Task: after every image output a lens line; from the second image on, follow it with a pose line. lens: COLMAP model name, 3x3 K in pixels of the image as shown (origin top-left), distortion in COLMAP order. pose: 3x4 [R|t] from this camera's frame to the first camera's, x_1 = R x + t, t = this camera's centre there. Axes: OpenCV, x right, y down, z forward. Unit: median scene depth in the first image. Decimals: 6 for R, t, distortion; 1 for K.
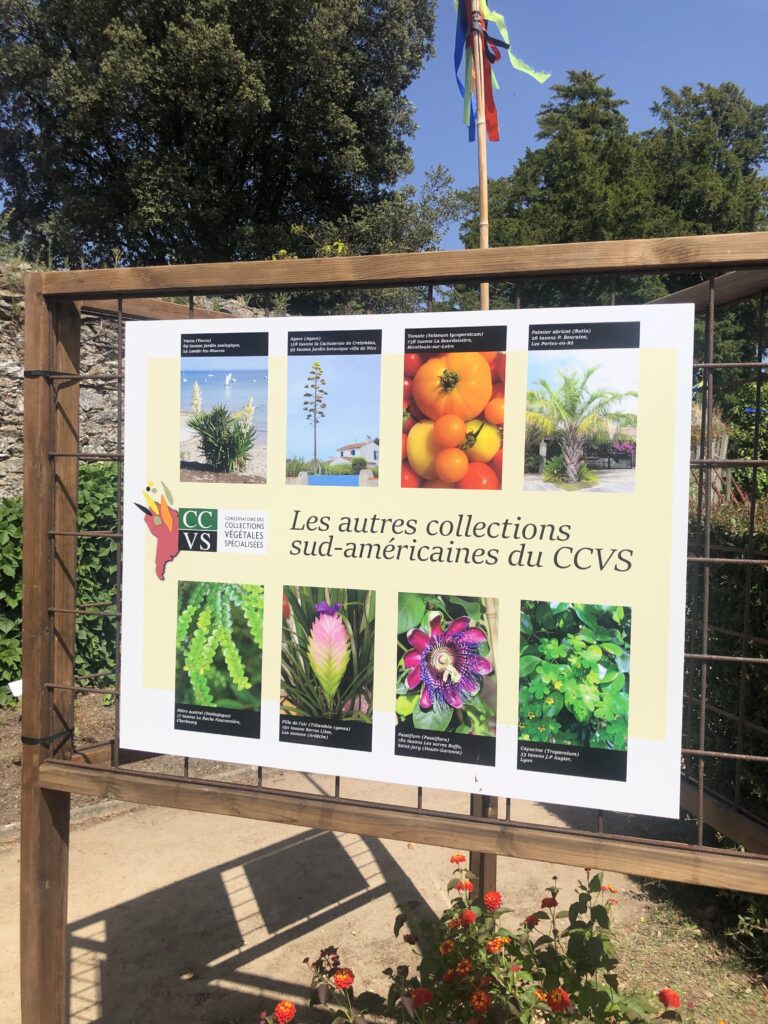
lens RADIAL K [[823.4, 0, 383.6], [0, 823.4, 512.6], [0, 0, 1]] dist [0.005030, 0.010644]
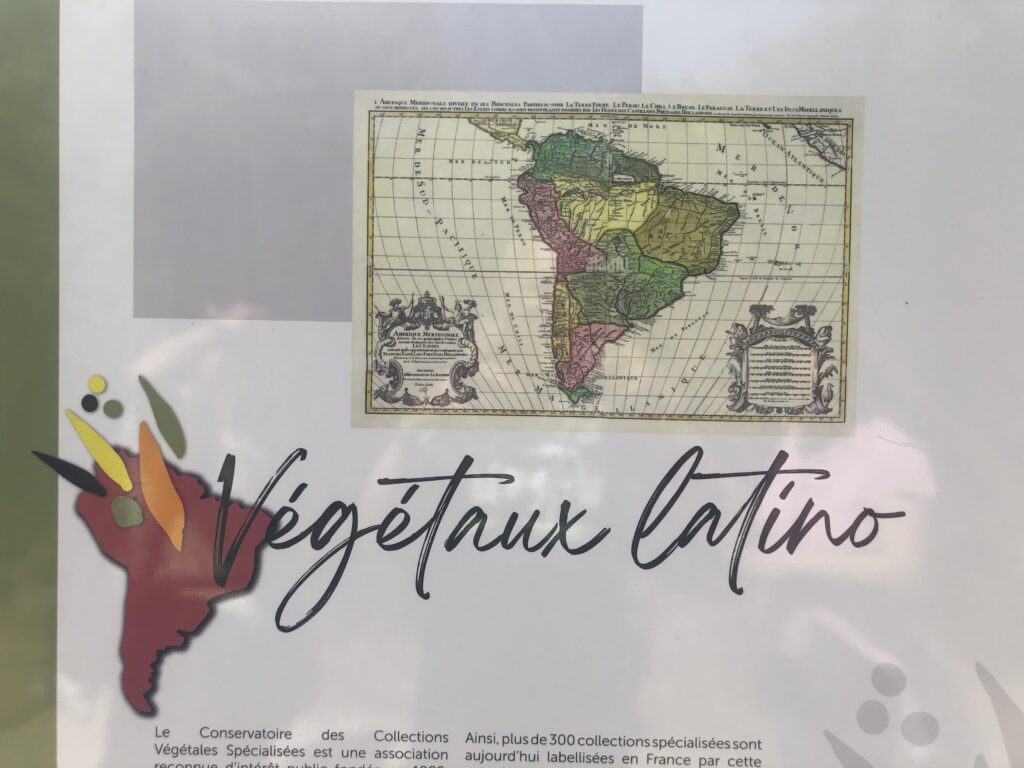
lens RADIAL K [[823.4, 0, 512.5], [0, 823.4, 382.8], [0, 0, 1]] dist [0.005030, 0.010644]
pose [[0.966551, -0.013606, 0.256112, -0.217314], [0.014251, 0.999898, -0.000660, -0.033421], [-0.256077, 0.004288, 0.966647, 0.685730]]
